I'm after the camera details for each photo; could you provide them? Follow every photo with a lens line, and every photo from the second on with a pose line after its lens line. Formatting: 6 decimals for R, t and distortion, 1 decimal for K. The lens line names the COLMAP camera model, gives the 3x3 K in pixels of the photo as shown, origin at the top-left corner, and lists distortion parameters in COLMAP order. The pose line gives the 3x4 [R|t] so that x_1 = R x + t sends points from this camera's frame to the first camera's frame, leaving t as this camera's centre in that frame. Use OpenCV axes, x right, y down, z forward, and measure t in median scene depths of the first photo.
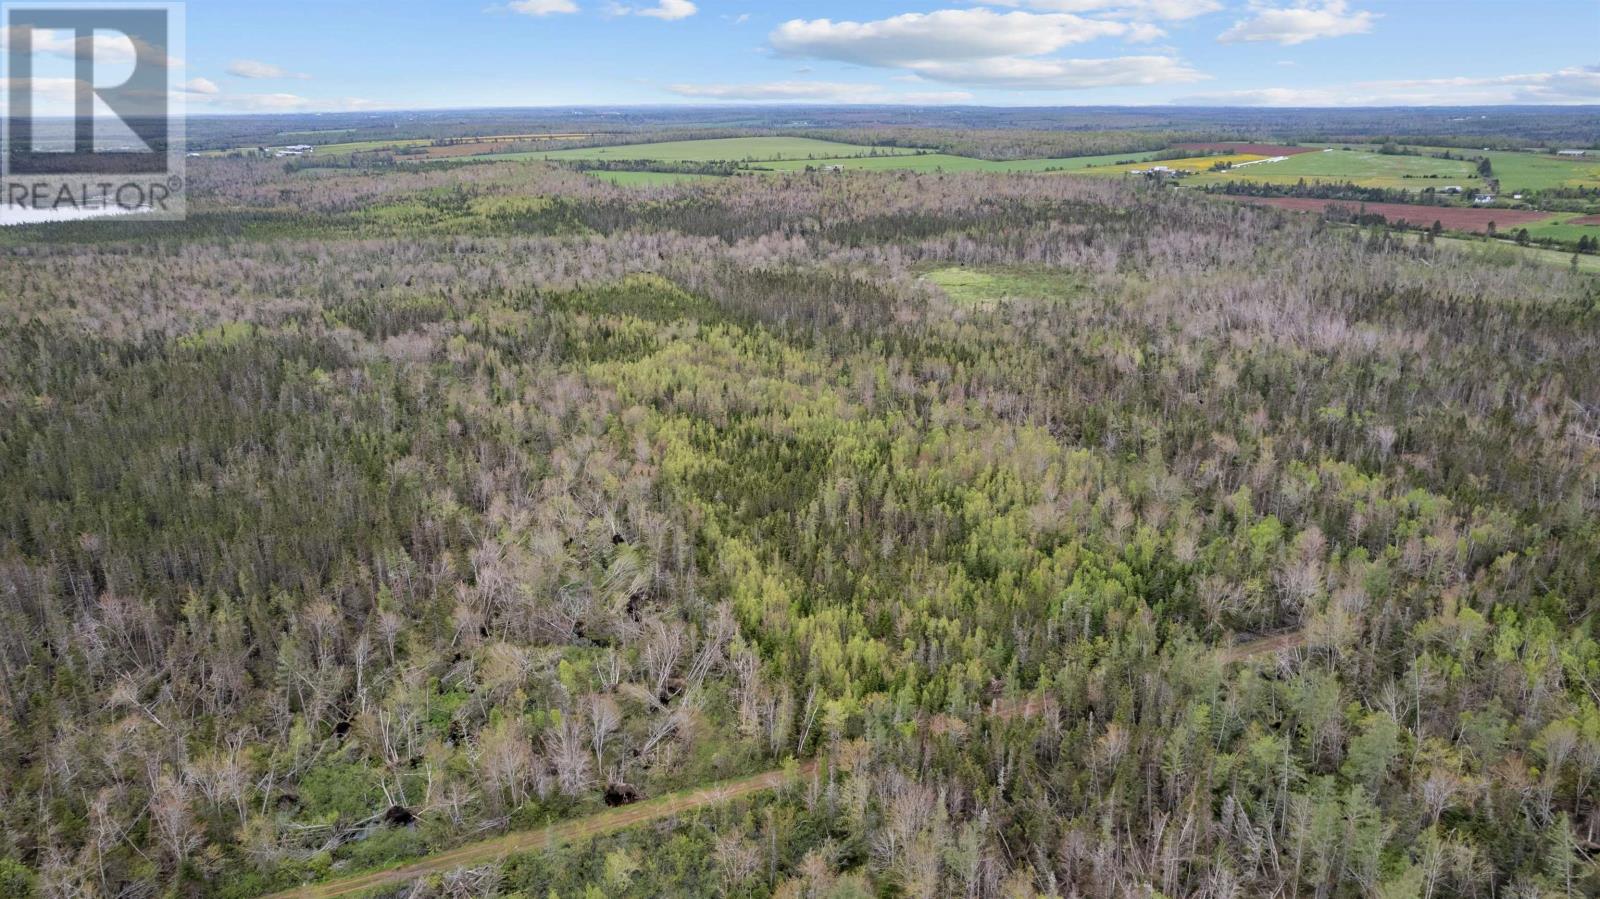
lens RADIAL K [[1028.7, 0, 808.1], [0, 1028.7, 453.9], [0, 0, 1]] dist [-0.070177, 0.059197]
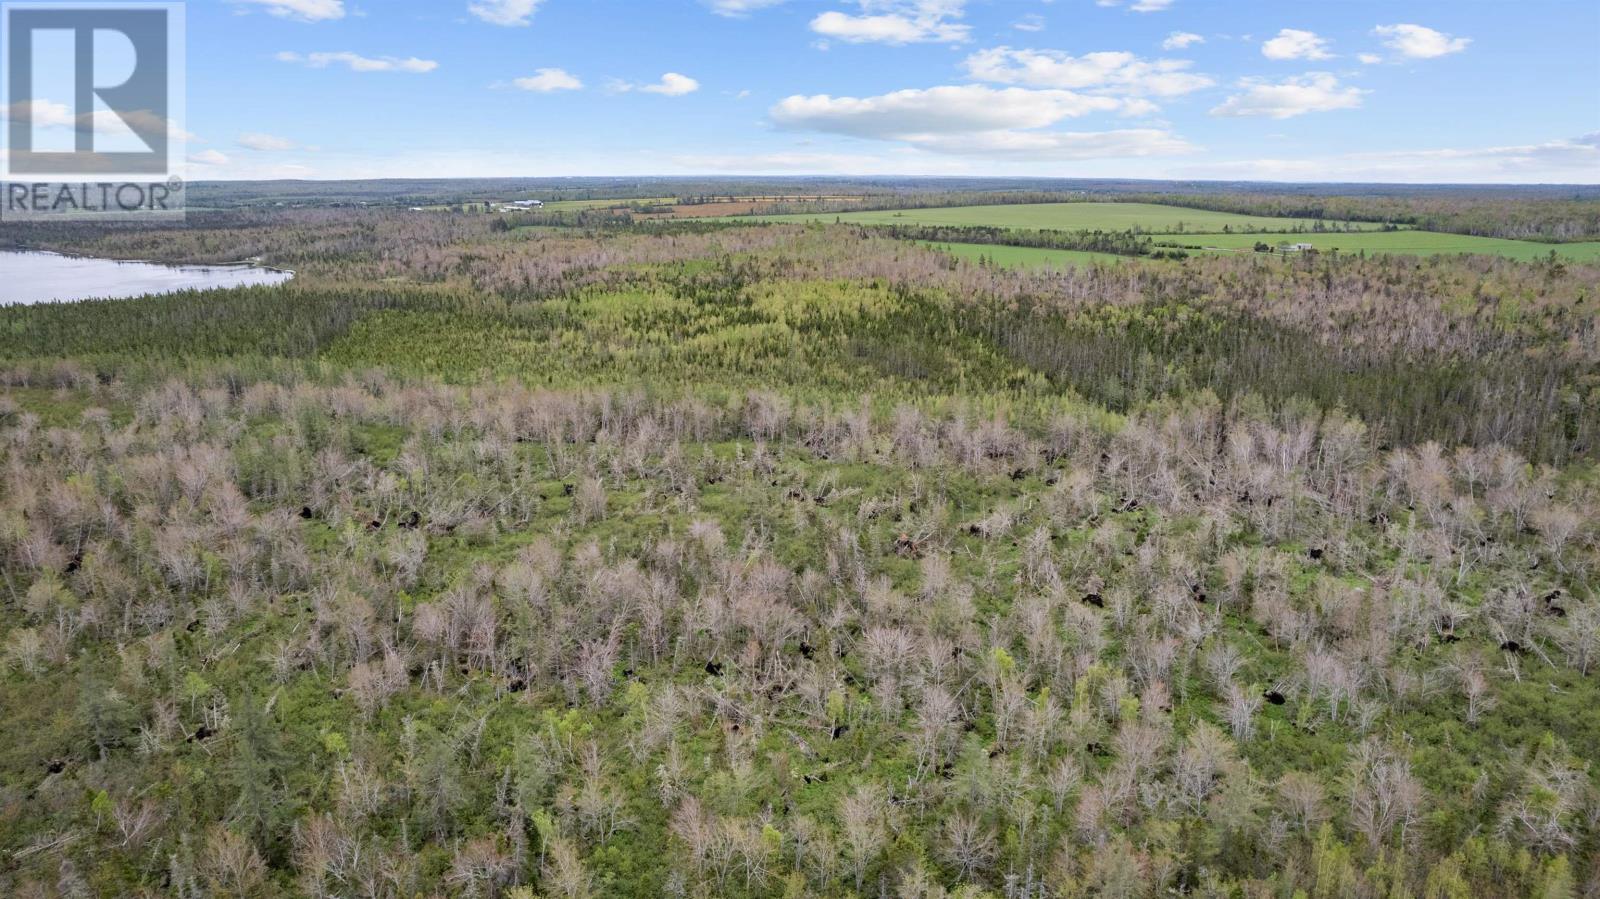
lens RADIAL K [[1028.7, 0, 807.9], [0, 1028.7, 456.4], [0, 0, 1]] dist [-0.070177, 0.059197]
pose [[0.977650, 0.064446, -0.200119, -0.199915], [-0.077069, 0.995455, -0.055938, -0.139605], [0.195604, 0.070111, 0.978174, 0.505603]]
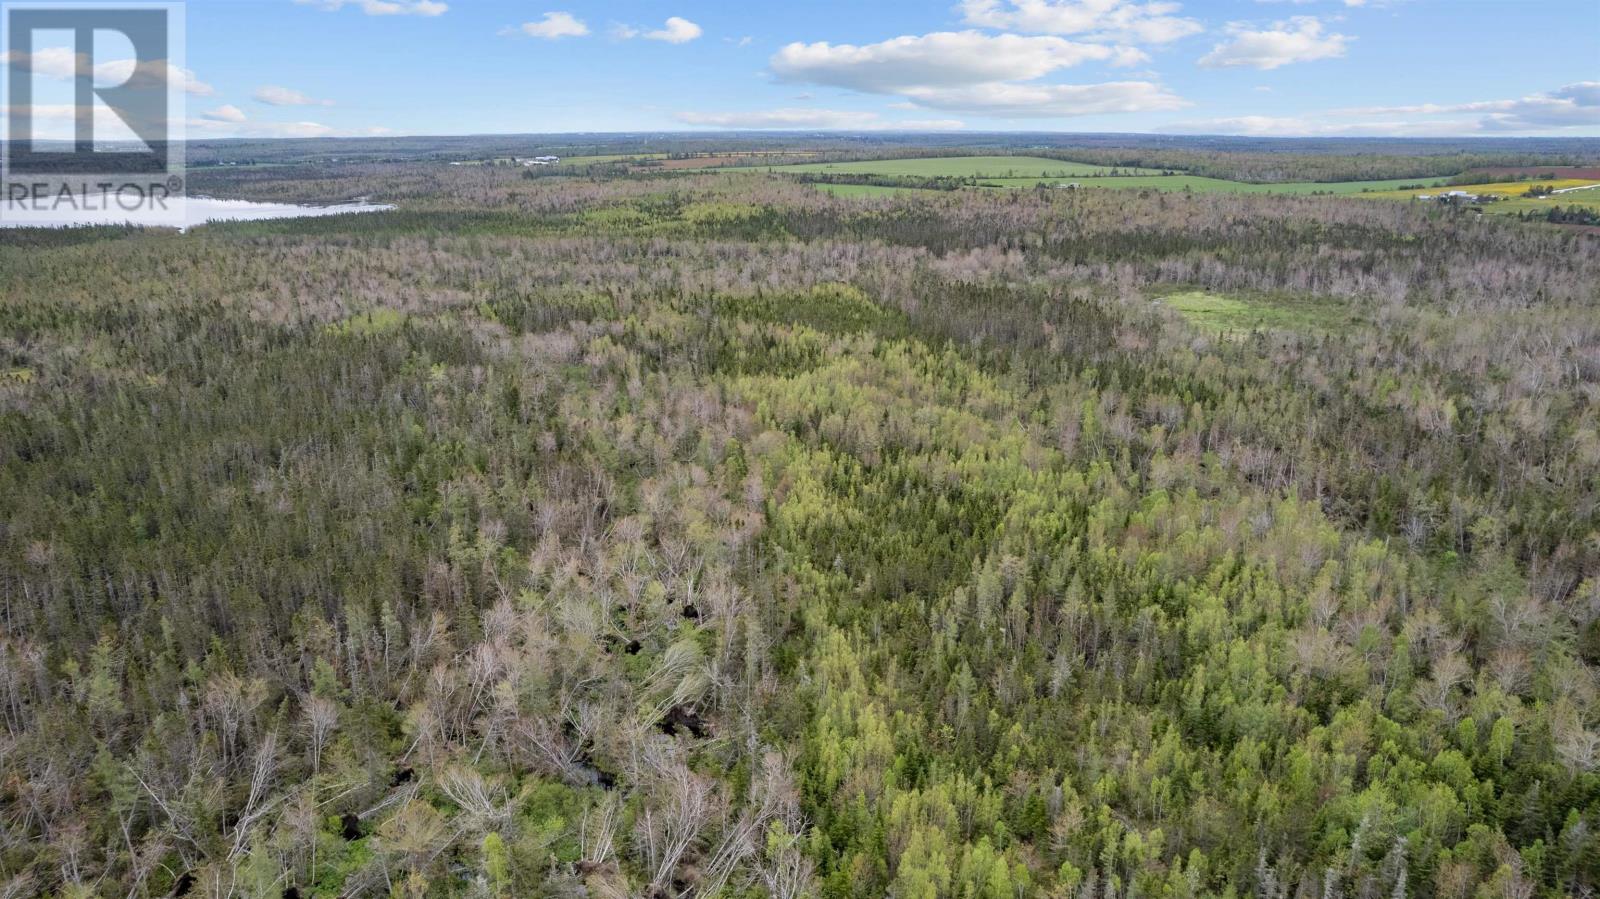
lens RADIAL K [[1028.7, 0, 805.9], [0, 1028.7, 455.0], [0, 0, 1]] dist [-0.070177, 0.059197]
pose [[0.974230, 0.074038, -0.213058, 0.011916], [-0.078959, 0.996770, -0.014670, -0.006744], [0.211283, 0.031115, 0.976930, 0.081168]]
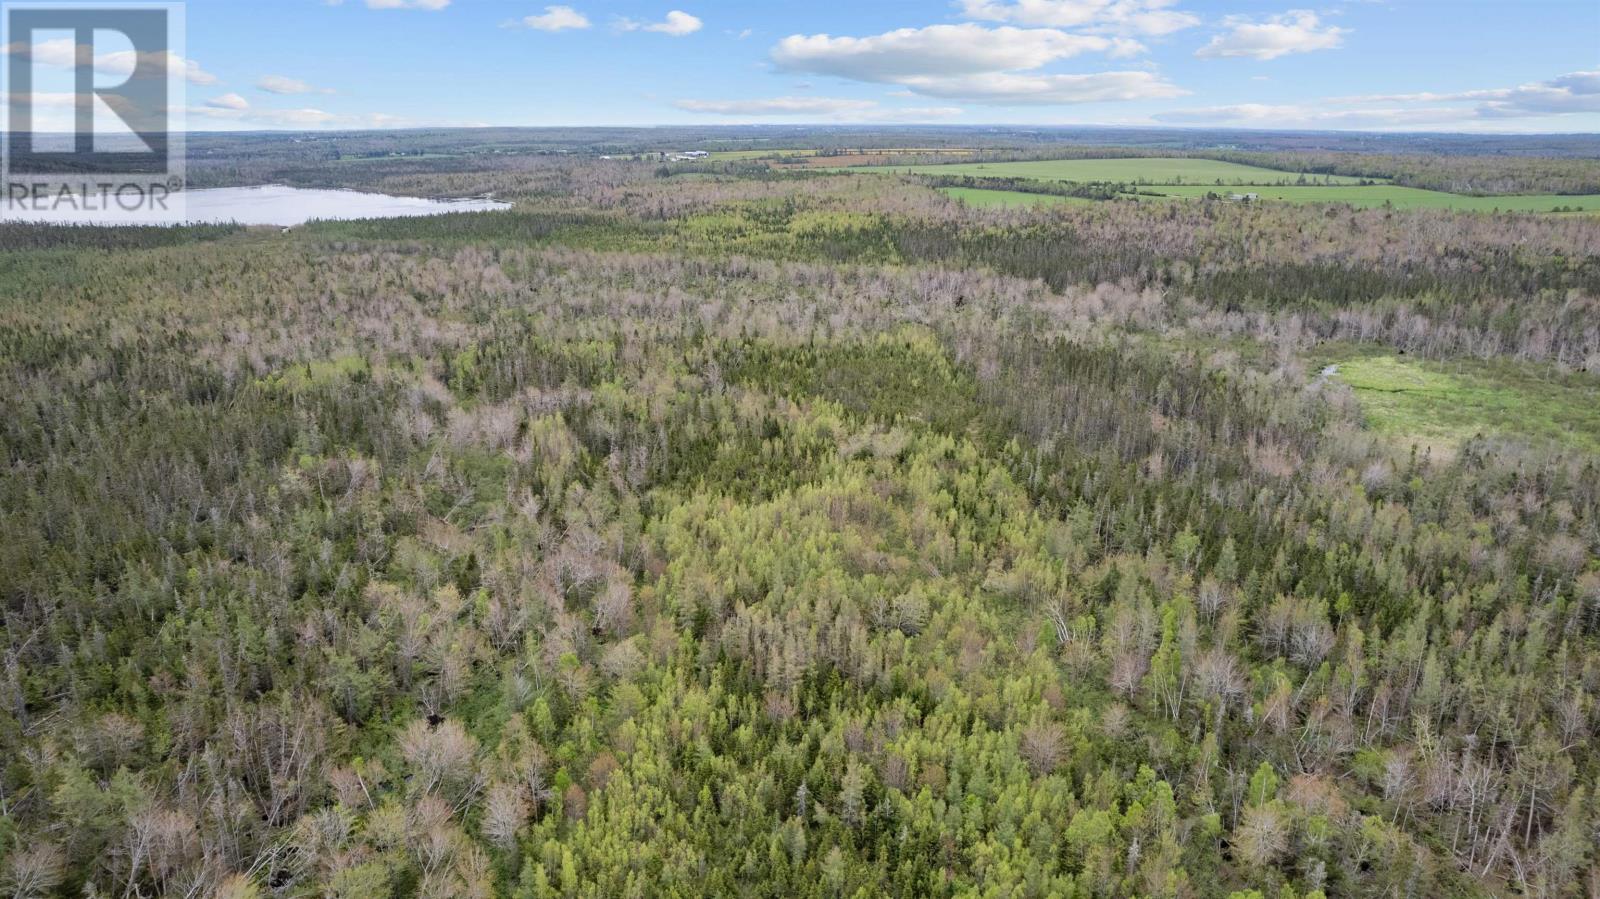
lens RADIAL K [[1028.7, 0, 804.4], [0, 1028.7, 455.2], [0, 0, 1]] dist [-0.070177, 0.059197]
pose [[0.923343, 0.127642, -0.362139, 0.030475], [-0.133532, 0.991005, 0.008830, -0.055524], [0.360009, 0.040204, 0.932082, 0.199887]]
